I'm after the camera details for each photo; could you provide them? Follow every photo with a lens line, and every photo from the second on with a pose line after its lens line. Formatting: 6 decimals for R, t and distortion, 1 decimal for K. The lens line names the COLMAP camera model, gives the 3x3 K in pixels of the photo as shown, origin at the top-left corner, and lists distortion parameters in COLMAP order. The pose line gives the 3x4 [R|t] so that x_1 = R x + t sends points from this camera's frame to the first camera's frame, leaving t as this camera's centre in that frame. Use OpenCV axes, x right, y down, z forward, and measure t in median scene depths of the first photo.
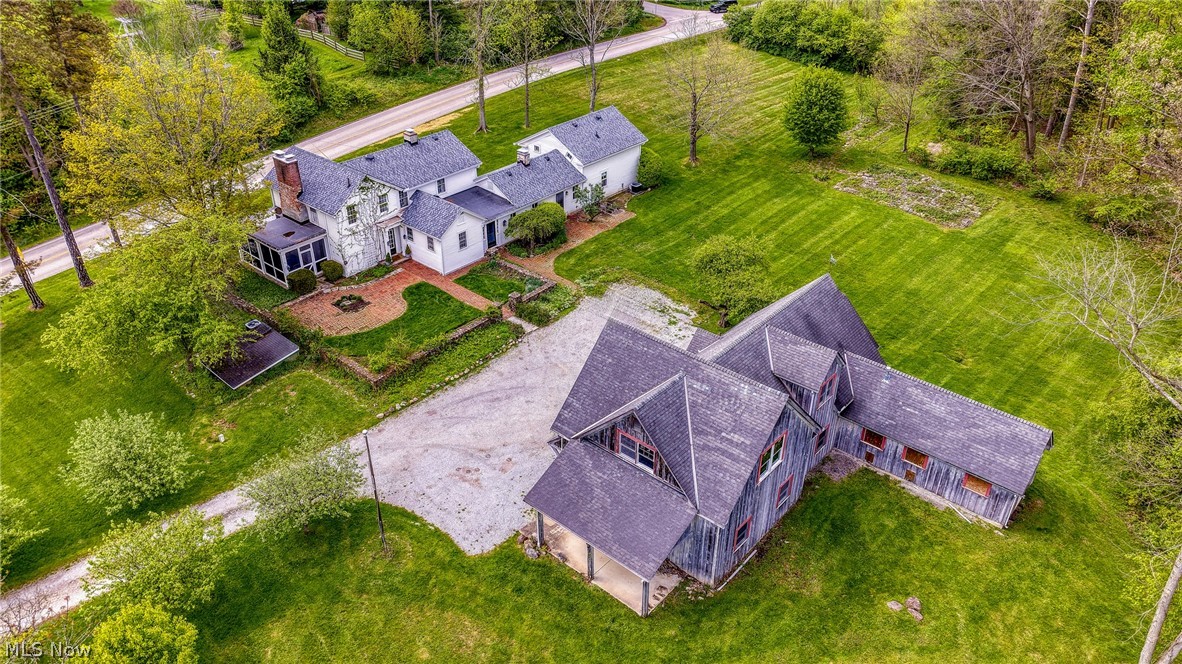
lens RADIAL K [[833.8, 0, 591.0], [0, 833.8, 332.0], [0, 0, 1]] dist [-0.002064, -0.000182]
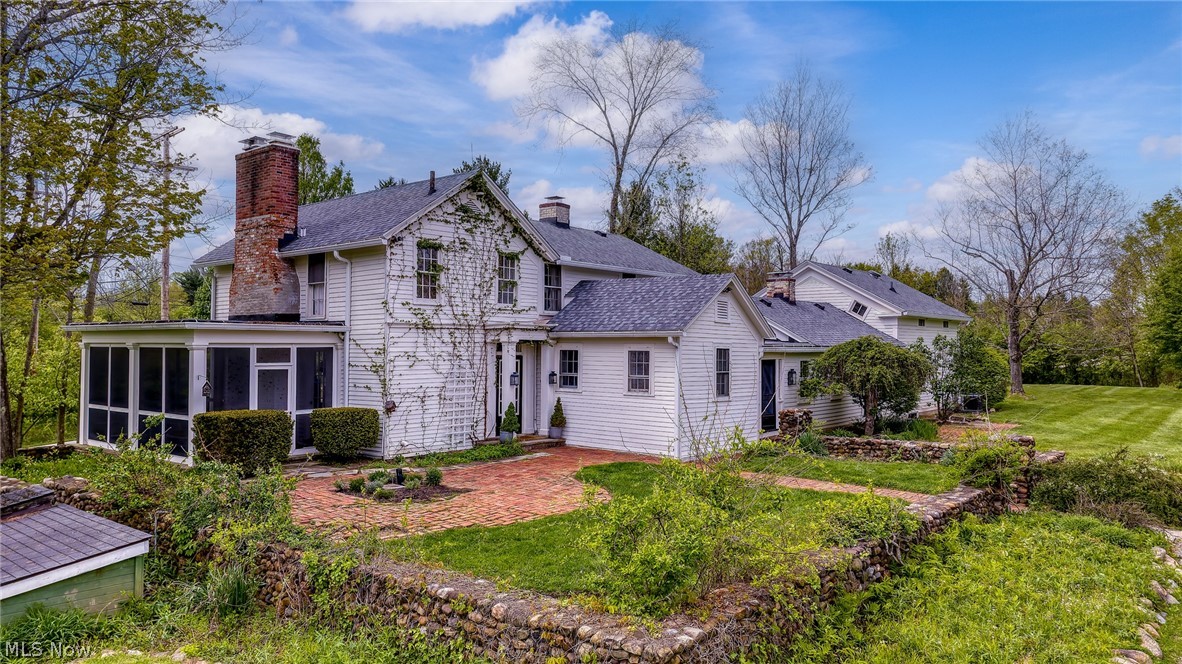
lens RADIAL K [[833.8, 0, 591.0], [0, 833.8, 332.0], [0, 0, 1]] dist [-0.002064, -0.000182]
pose [[0.999788, -0.001202, 0.020537, -0.213715], [0.012204, 0.838311, -0.545056, 0.067738], [-0.016562, 0.545191, 0.838148, 0.681808]]
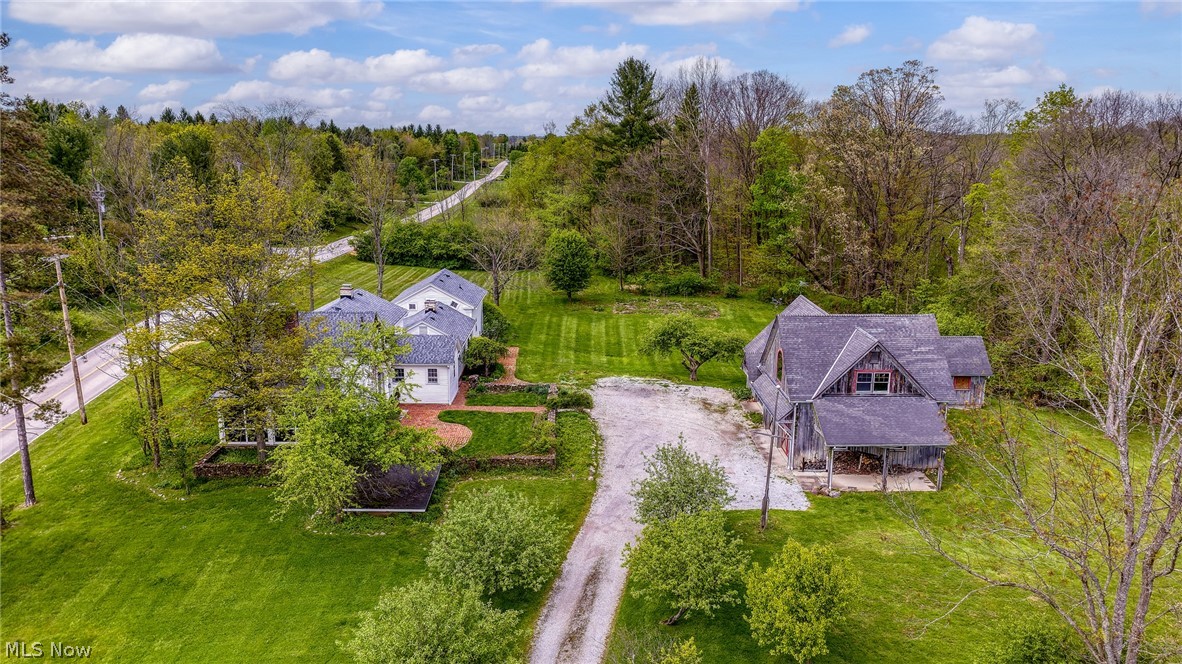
lens RADIAL K [[833.8, 0, 591.0], [0, 833.8, 332.0], [0, 0, 1]] dist [-0.002064, -0.000182]
pose [[0.744319, -0.145461, 0.651791, -0.668864], [0.350786, 0.915665, -0.196234, 0.102576], [-0.568277, 0.374699, 0.732572, 0.149870]]
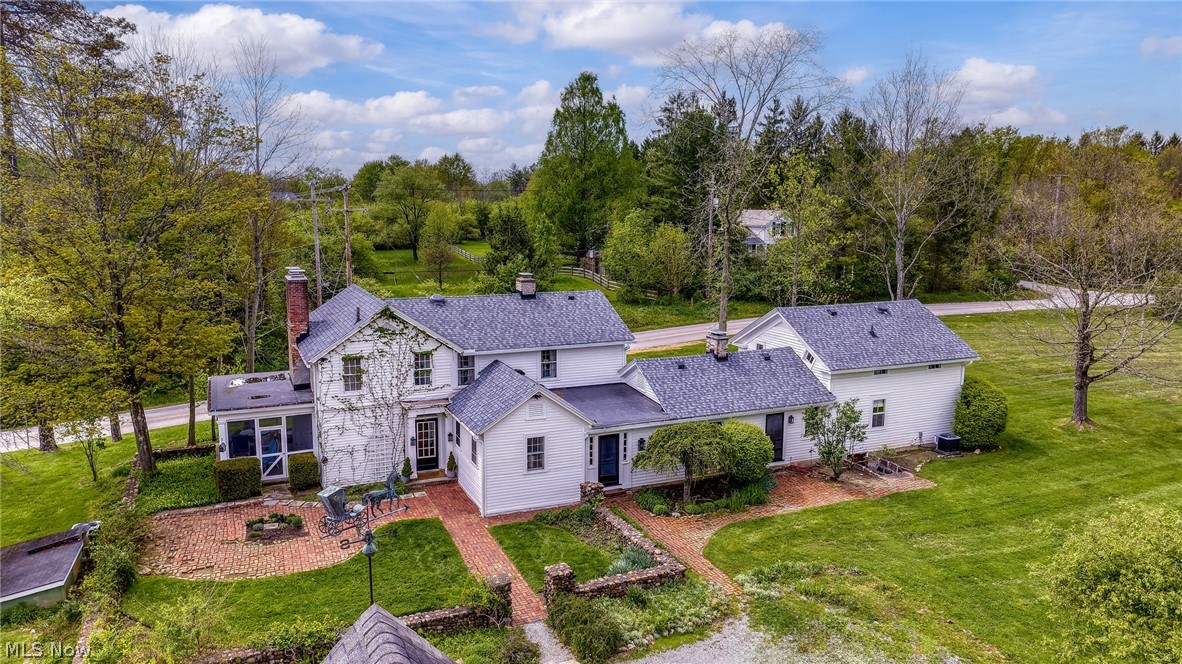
lens RADIAL K [[833.8, 0, 591.0], [0, 833.8, 332.0], [0, 0, 1]] dist [-0.002064, -0.000182]
pose [[0.902216, 0.066225, -0.426171, 0.083412], [-0.227609, 0.912441, -0.340066, -0.013630], [0.366335, 0.403813, 0.838292, 0.553235]]
